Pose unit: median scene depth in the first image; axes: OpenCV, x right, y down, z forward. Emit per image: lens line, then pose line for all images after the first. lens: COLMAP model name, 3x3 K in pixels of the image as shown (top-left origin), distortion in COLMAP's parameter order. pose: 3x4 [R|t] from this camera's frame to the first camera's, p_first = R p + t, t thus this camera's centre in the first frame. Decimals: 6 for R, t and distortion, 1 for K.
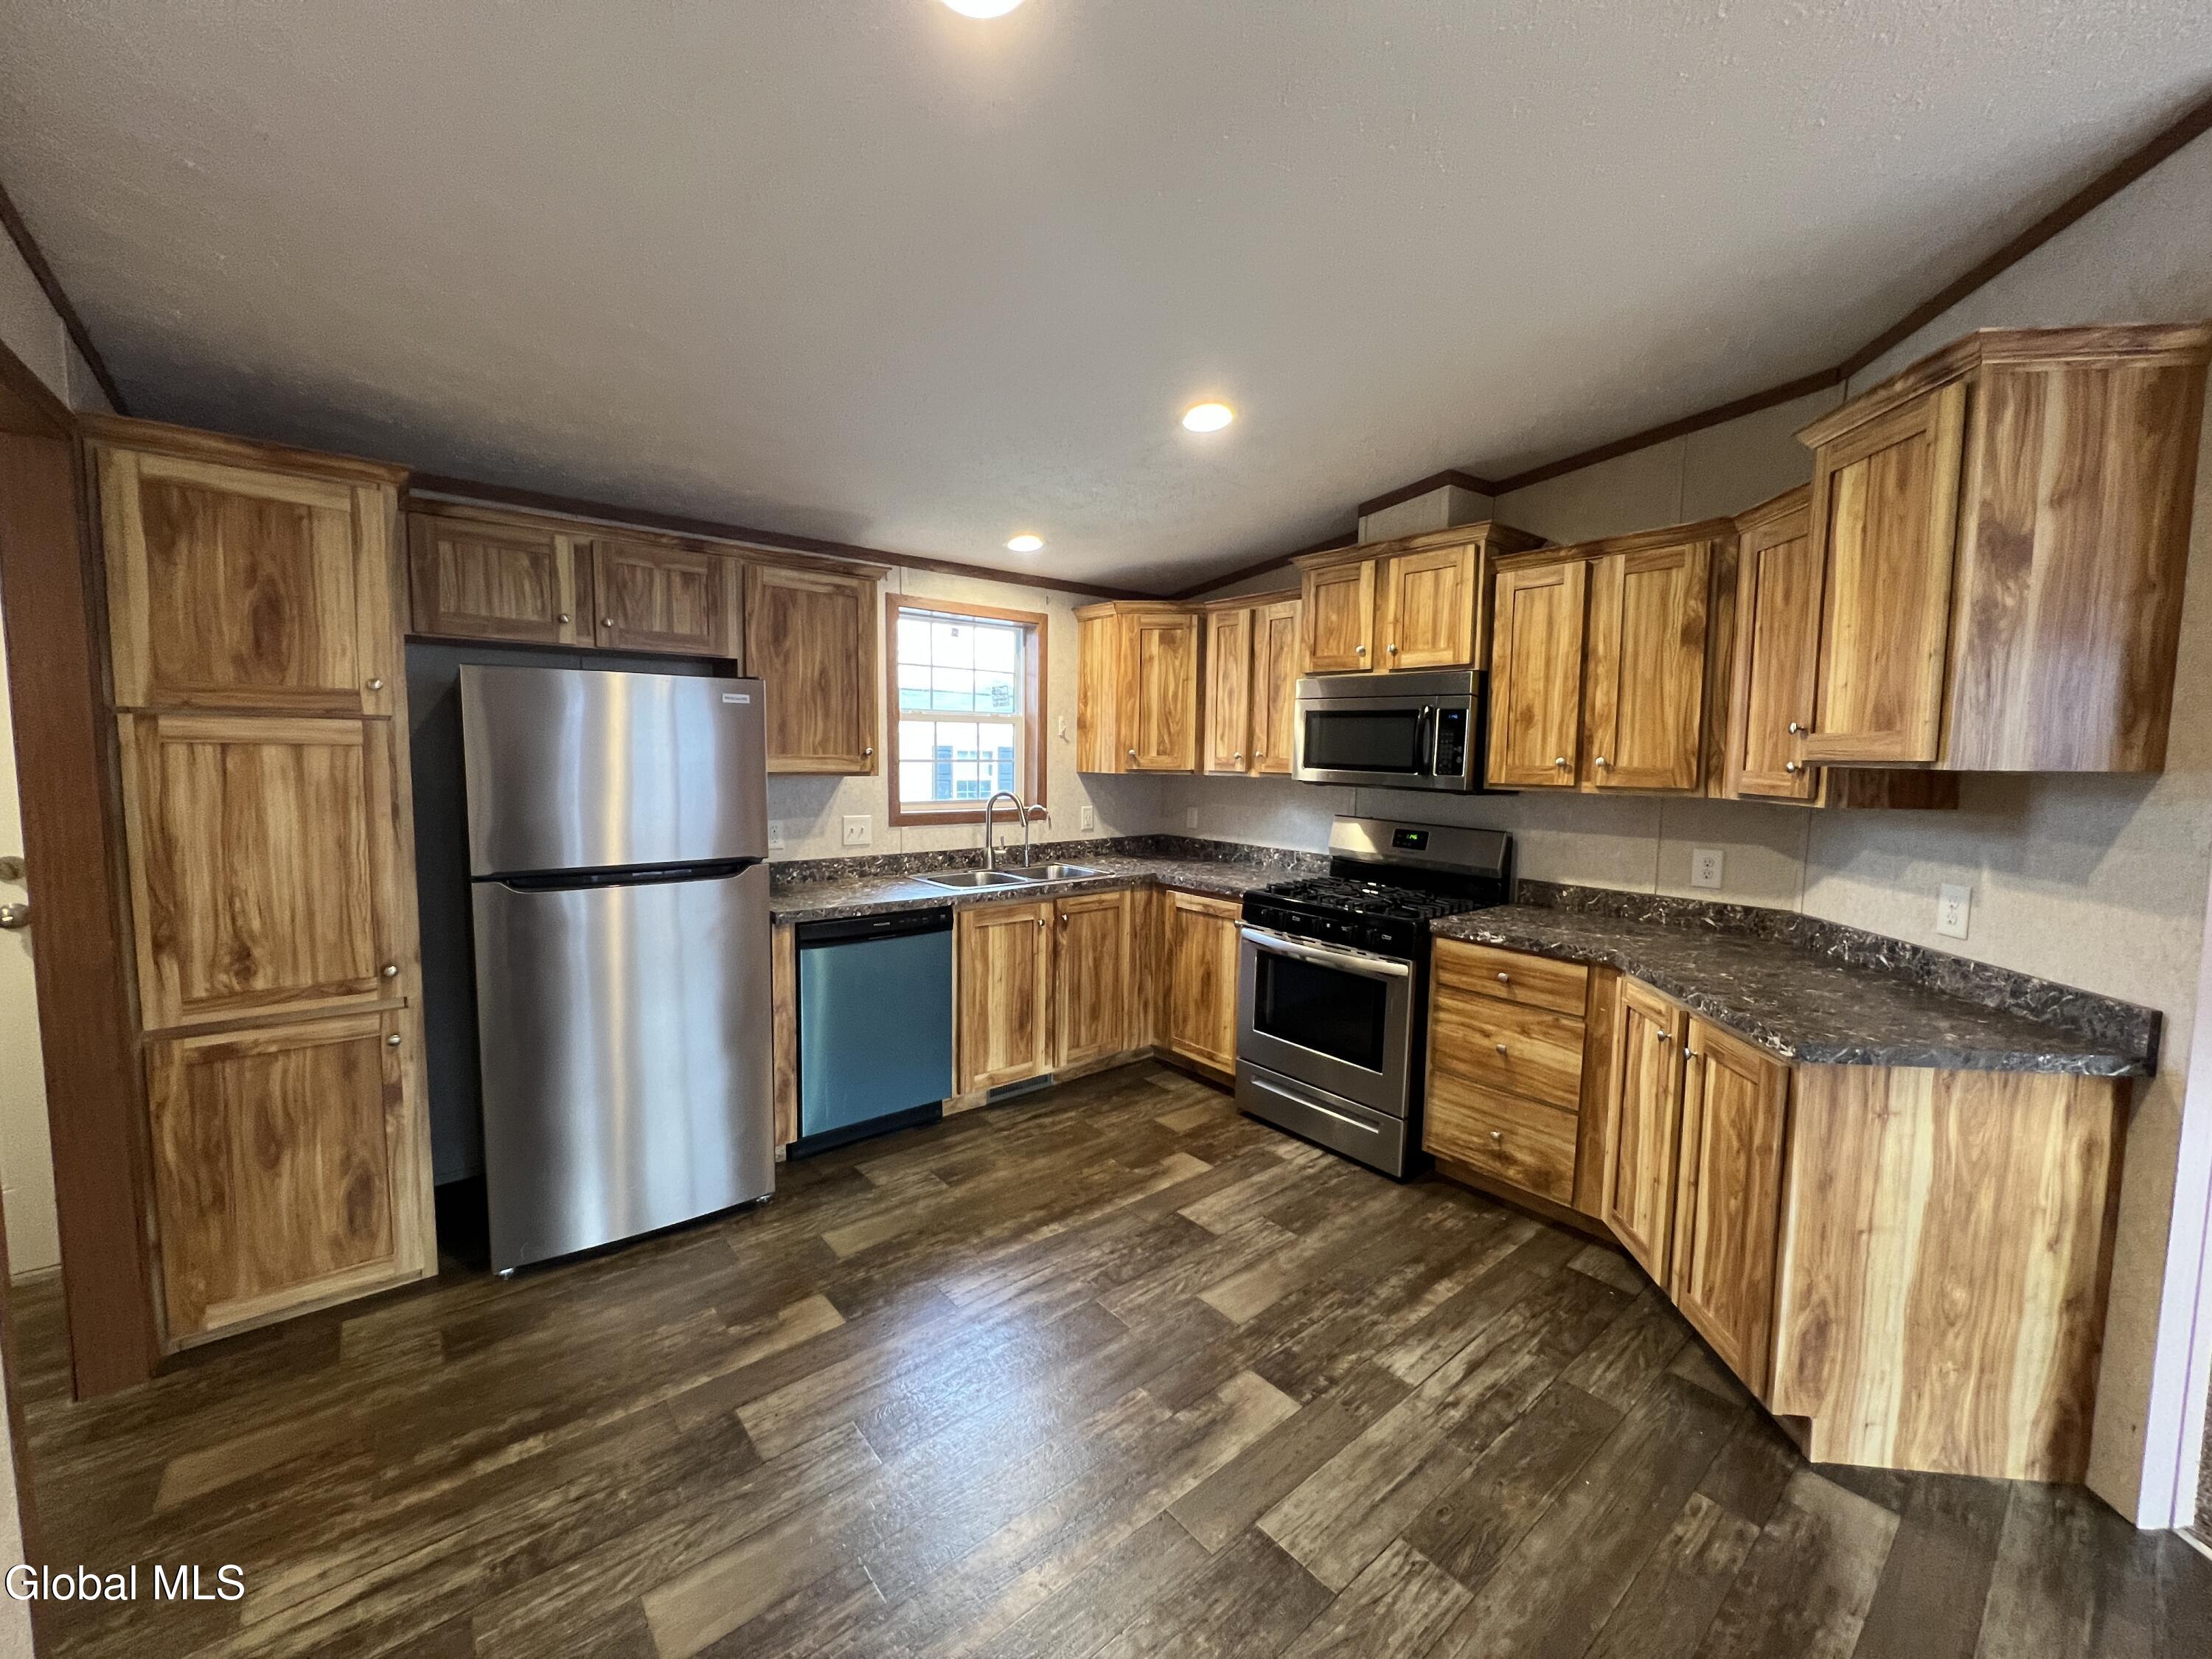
lens RADIAL K [[881.2, 0, 1099.2], [0, 881.2, 829.4], [0, 0, 1]] dist [-0.002092, 0.000408]
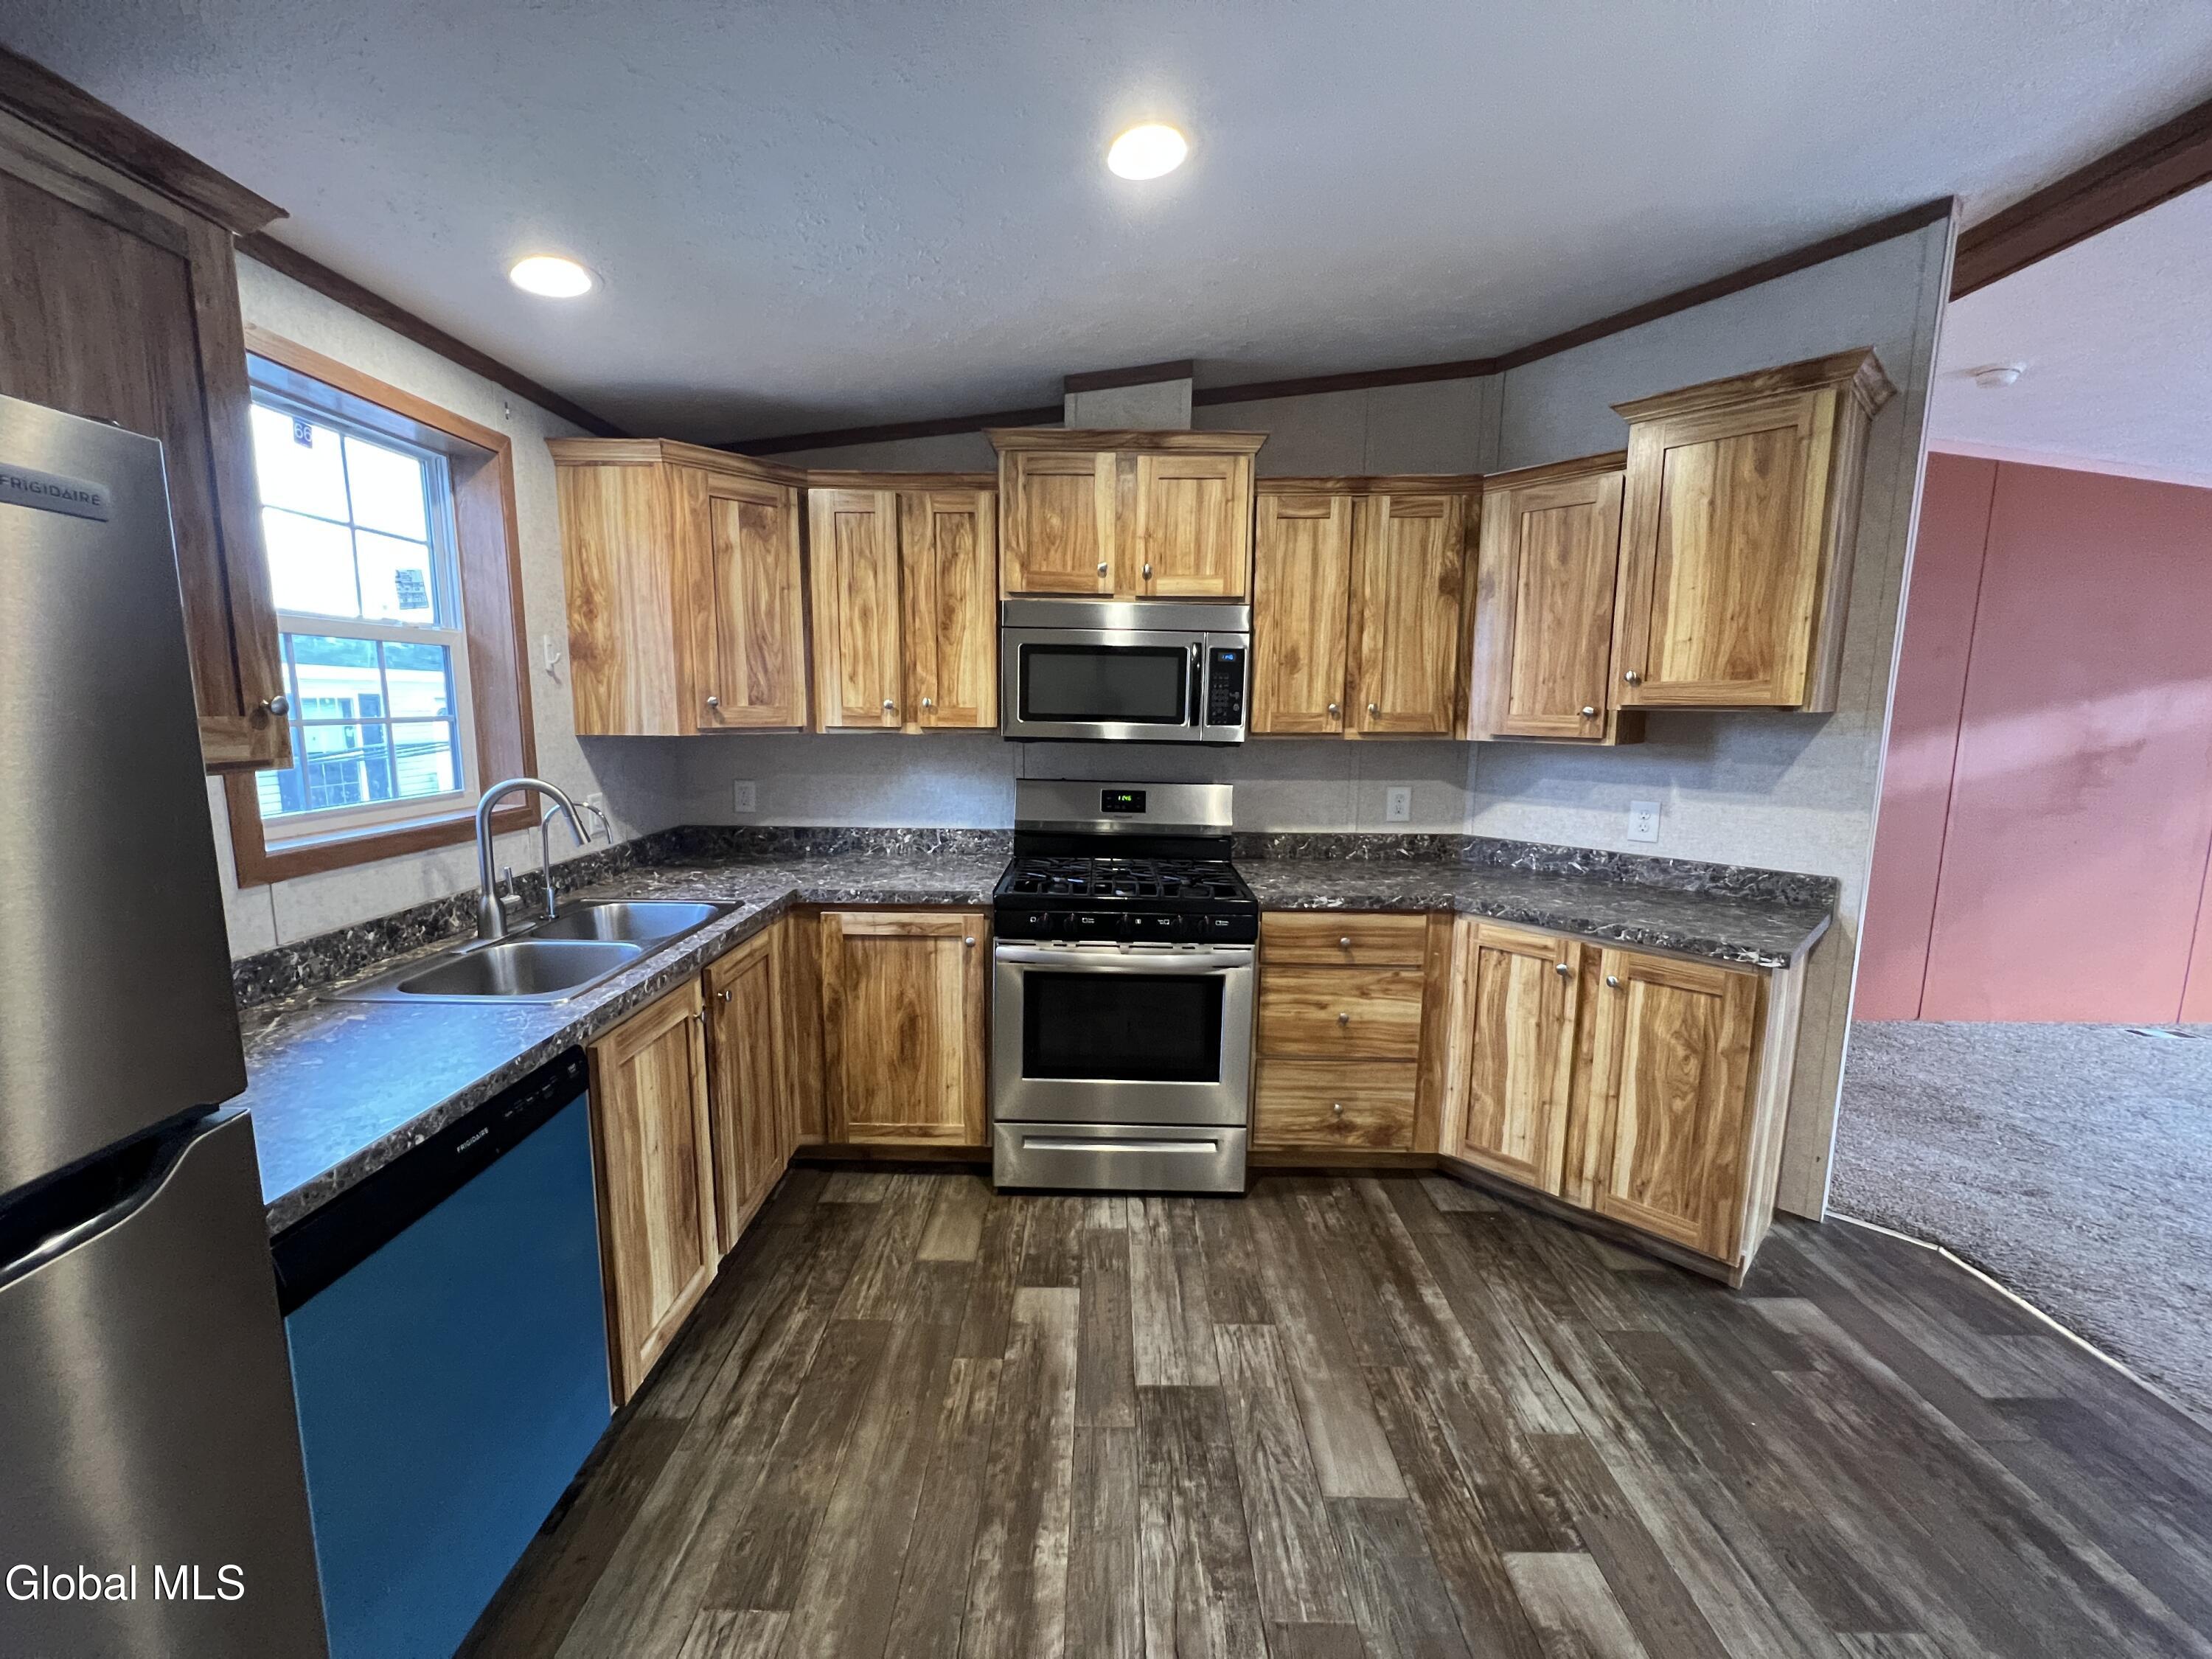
lens RADIAL K [[881.2, 0, 1099.2], [0, 881.2, 829.4], [0, 0, 1]] dist [-0.002092, 0.000408]
pose [[0.641594, -0.118293, 0.757868, -0.387891], [0.069803, 0.992941, 0.095891, -0.056120], [-0.763862, -0.008621, 0.645322, 0.582568]]
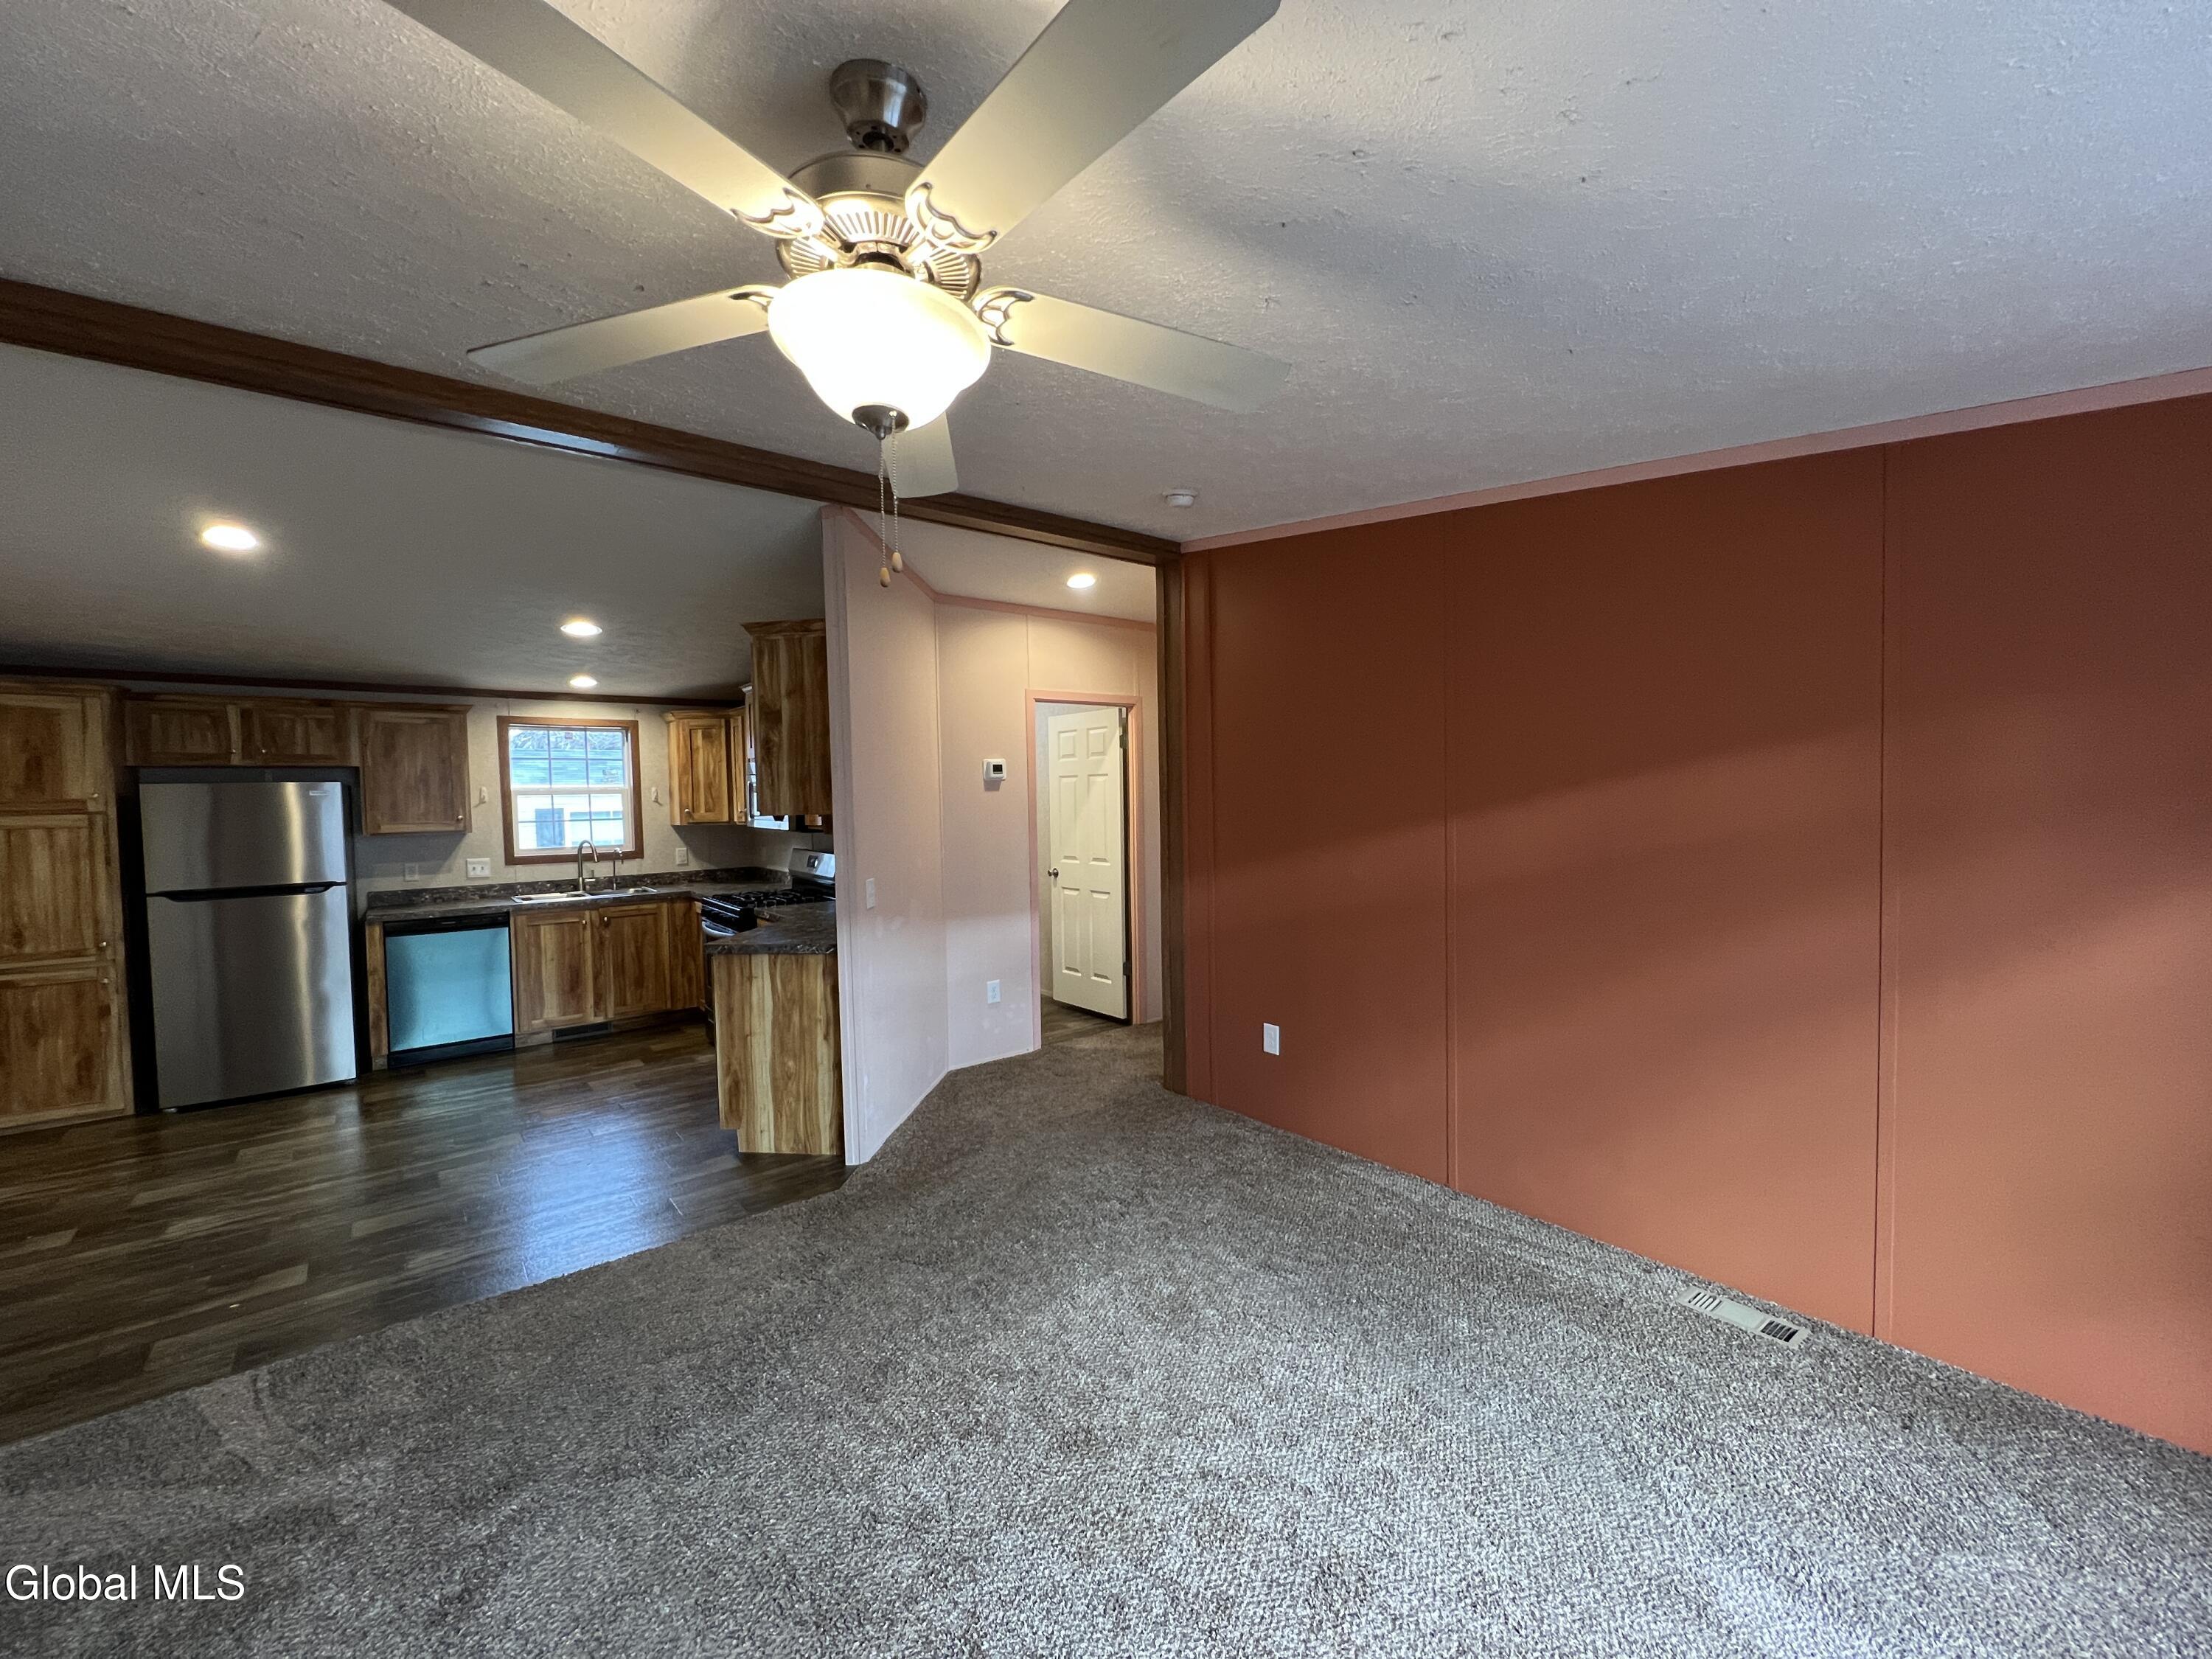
lens RADIAL K [[881.2, 0, 1099.2], [0, 881.2, 829.4], [0, 0, 1]] dist [-0.002092, 0.000408]
pose [[0.999338, -0.033601, -0.013913, 1.107334], [0.032841, 0.998124, -0.051663, 0.064110], [0.015623, 0.051172, 0.998568, -0.704604]]
